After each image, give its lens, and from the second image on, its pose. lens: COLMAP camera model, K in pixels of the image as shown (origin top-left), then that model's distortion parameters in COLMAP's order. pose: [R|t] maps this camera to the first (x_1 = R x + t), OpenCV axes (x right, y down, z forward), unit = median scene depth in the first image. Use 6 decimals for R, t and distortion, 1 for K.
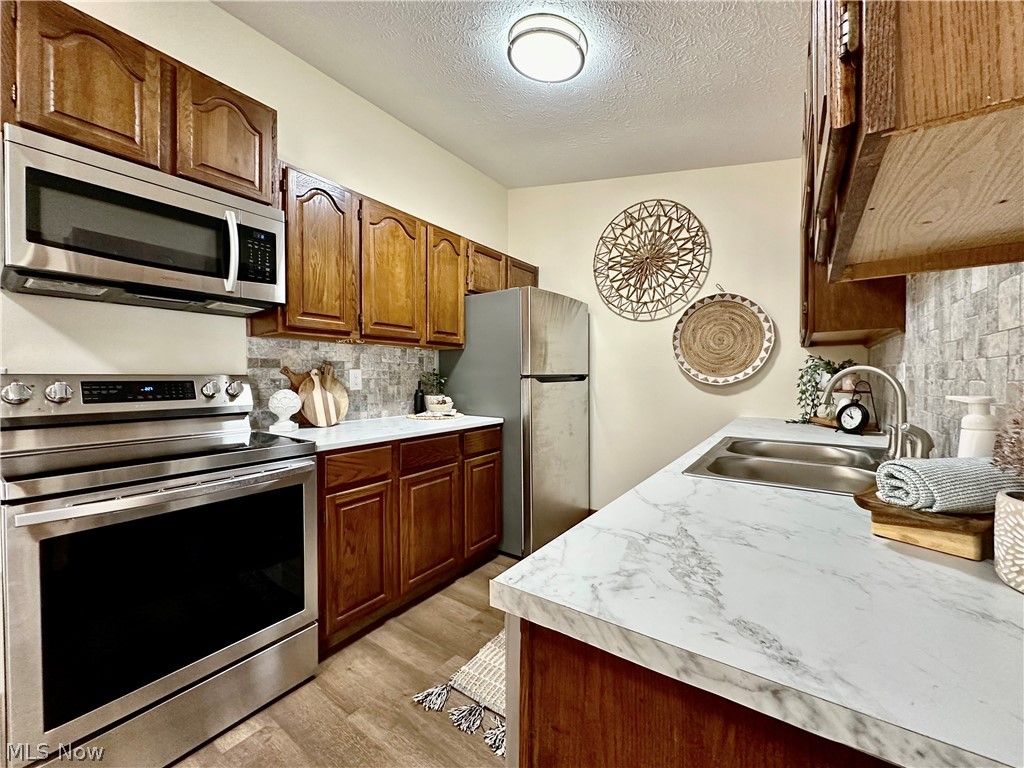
lens RADIAL K [[407.7, 0, 512.3], [0, 407.7, 379.6], [0, 0, 1]] dist [-0.003115, -0.000141]
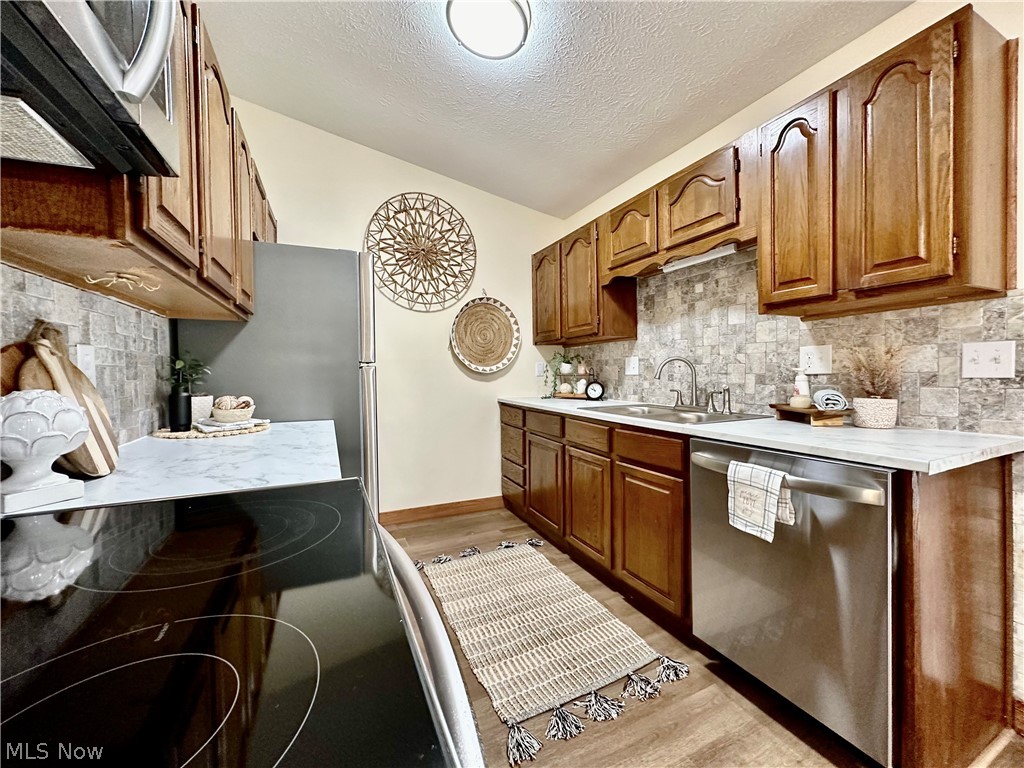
lens RADIAL K [[407.7, 0, 513.8], [0, 407.7, 380.3], [0, 0, 1]] dist [-0.003115, -0.000141]
pose [[0.505473, -0.024259, 0.862501, -0.457283], [0.011995, 0.999706, 0.021088, 0.009107], [-0.862759, -0.000314, 0.505615, 0.300625]]
